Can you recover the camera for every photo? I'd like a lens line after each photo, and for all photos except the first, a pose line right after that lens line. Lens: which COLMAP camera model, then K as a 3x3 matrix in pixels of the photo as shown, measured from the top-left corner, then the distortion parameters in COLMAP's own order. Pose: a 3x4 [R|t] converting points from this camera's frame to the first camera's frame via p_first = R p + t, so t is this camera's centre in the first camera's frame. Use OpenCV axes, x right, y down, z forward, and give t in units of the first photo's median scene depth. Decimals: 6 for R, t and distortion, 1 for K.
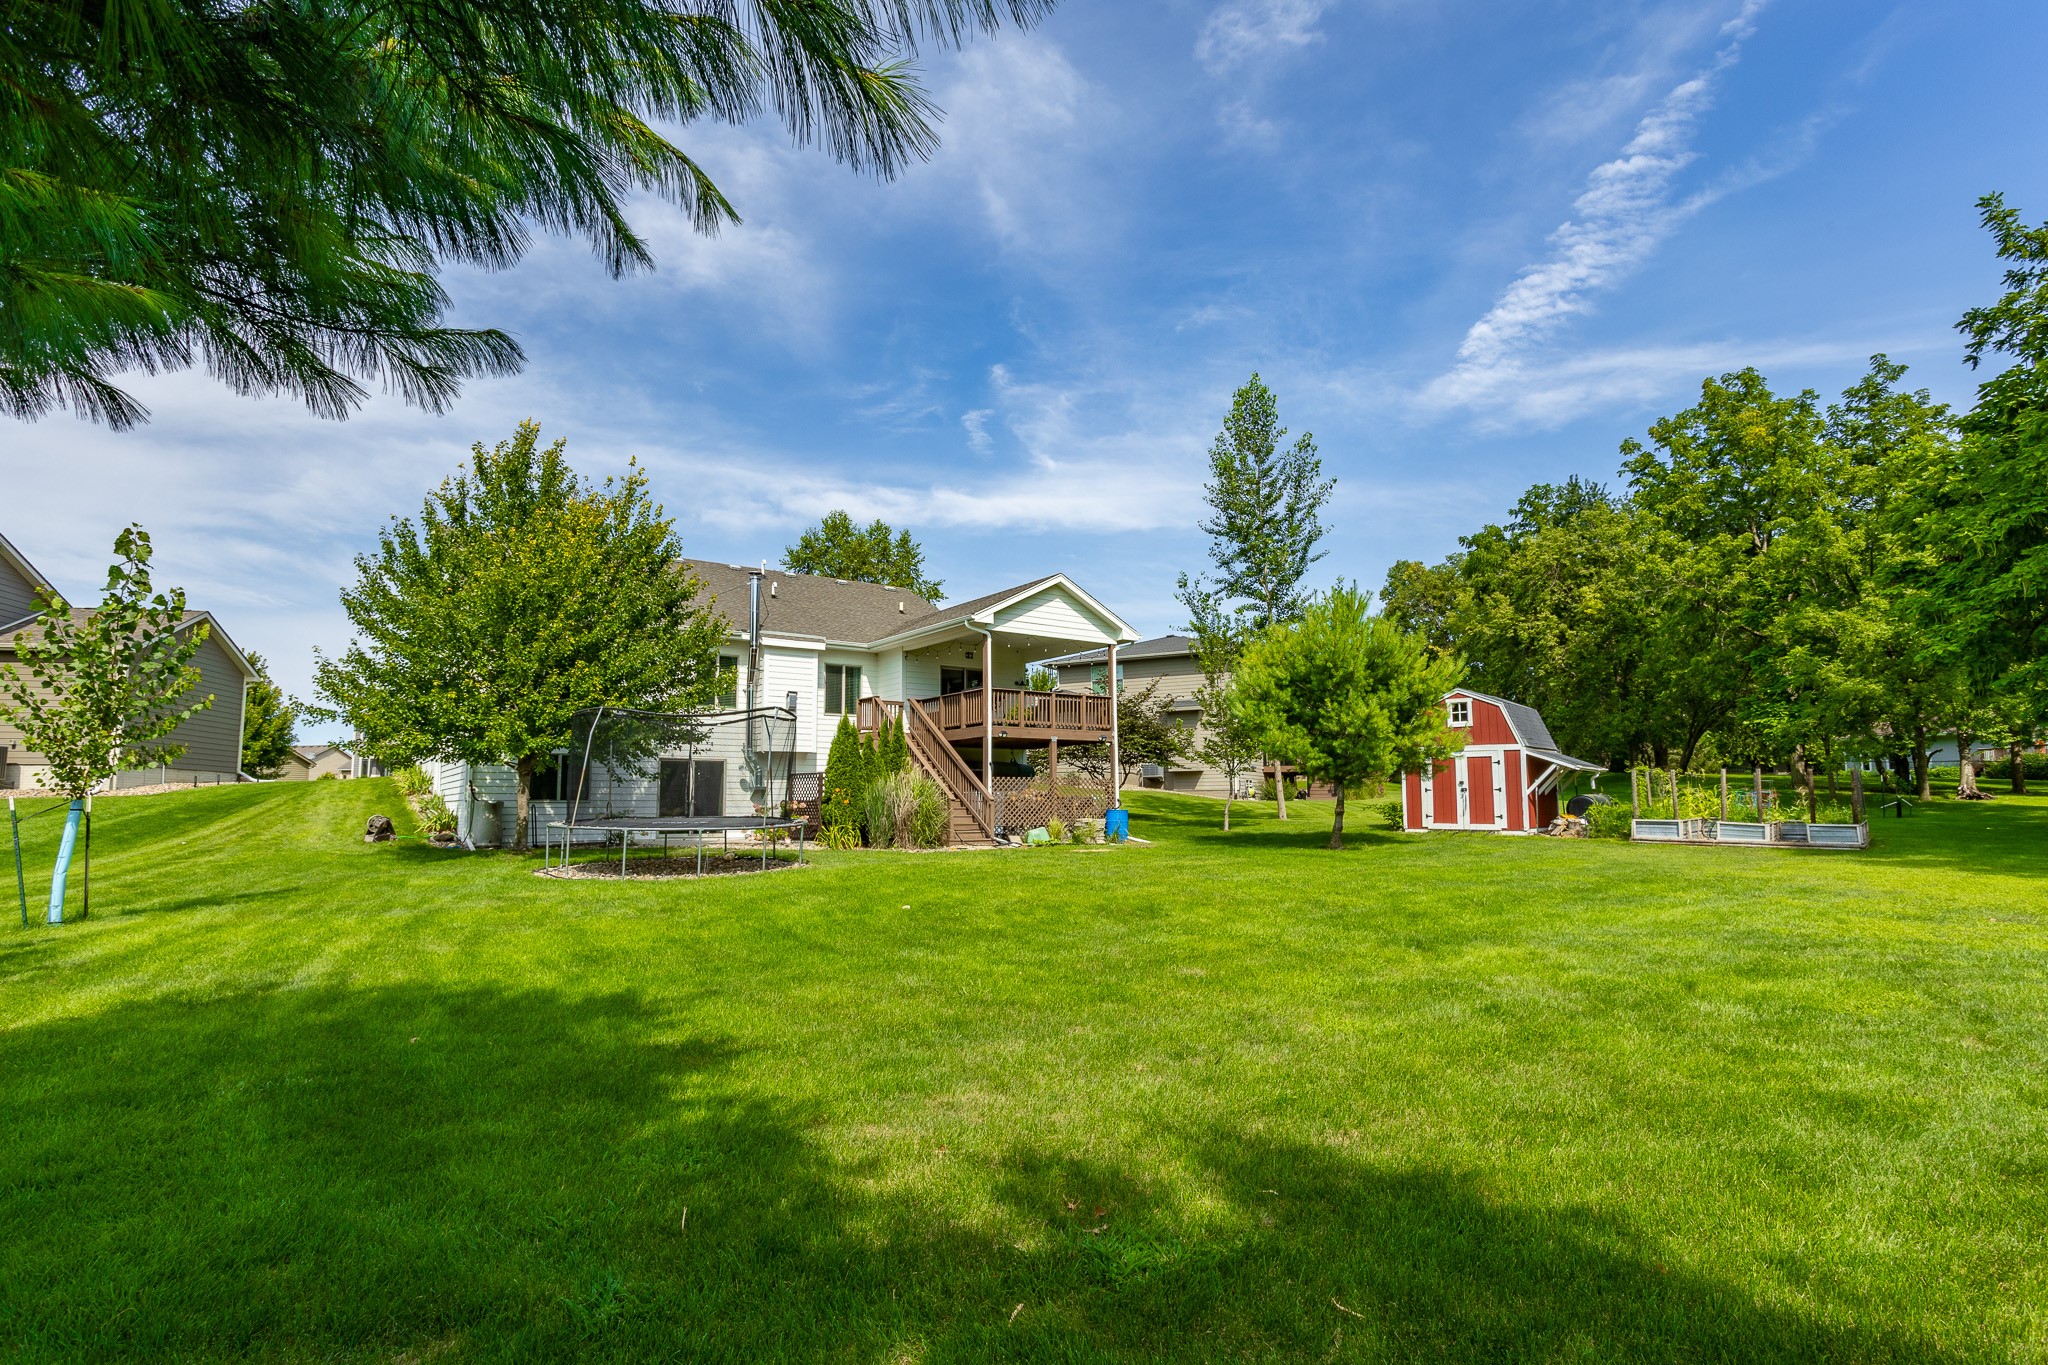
lens RADIAL K [[1119.3, 0, 1023.5], [0, 1119.3, 660.6], [0, 0, 1]] dist [-0.002578, -0.000252]
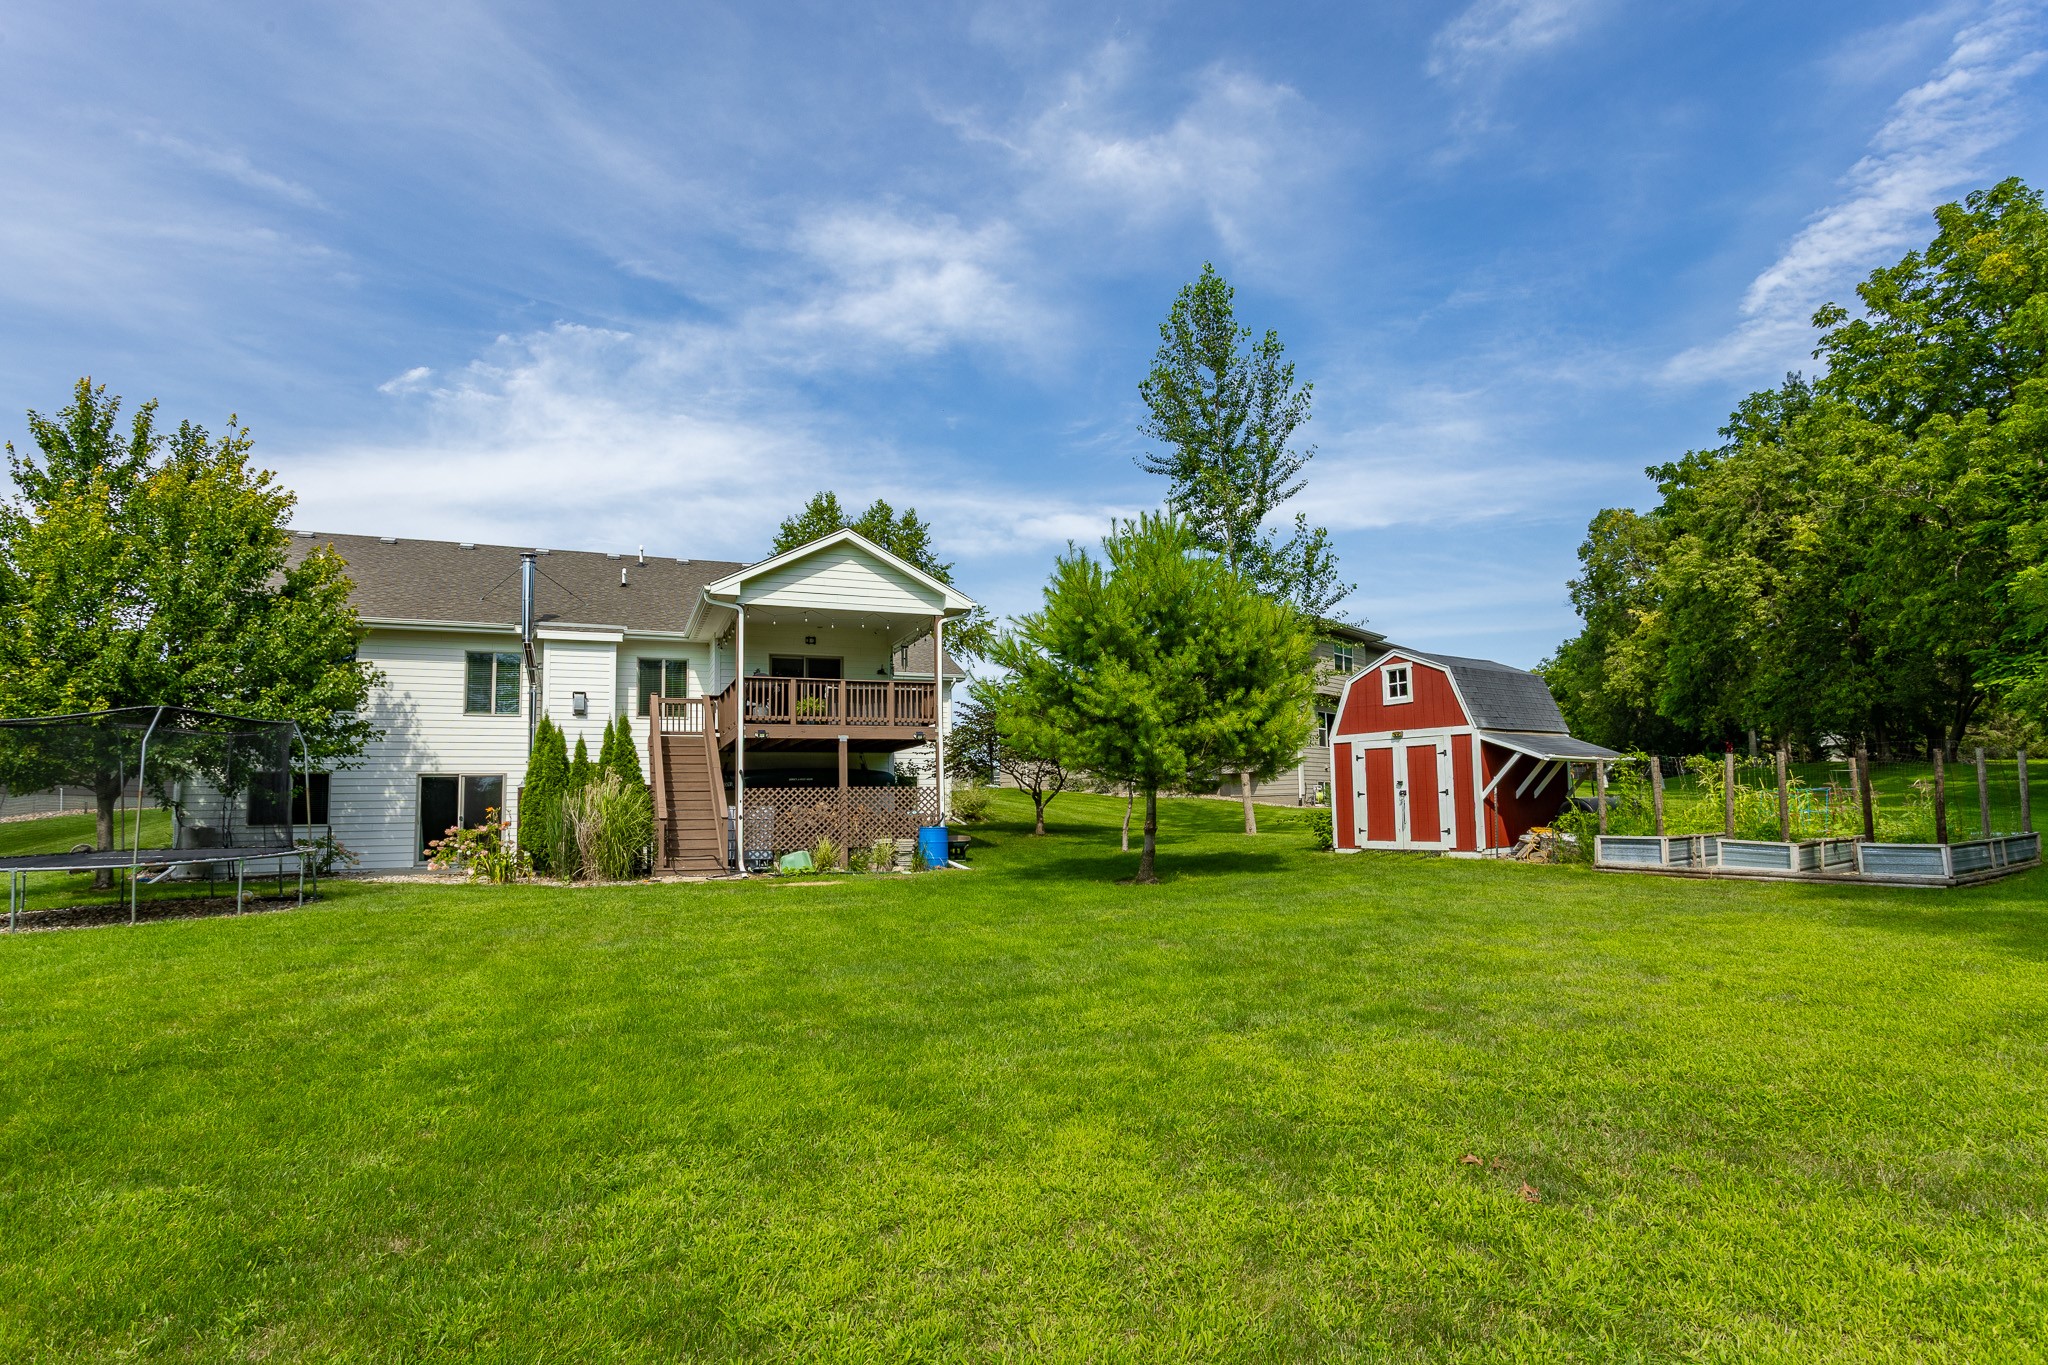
lens RADIAL K [[1144.9, 0, 1024.0], [0, 1144.9, 682.5], [0, 0, 1]] dist [0.005072, 0.001865]
pose [[0.971741, -0.042407, -0.232207, 0.307343], [0.045824, 0.998906, 0.009338, 0.026351], [0.231557, -0.019715, 0.972621, 0.228308]]
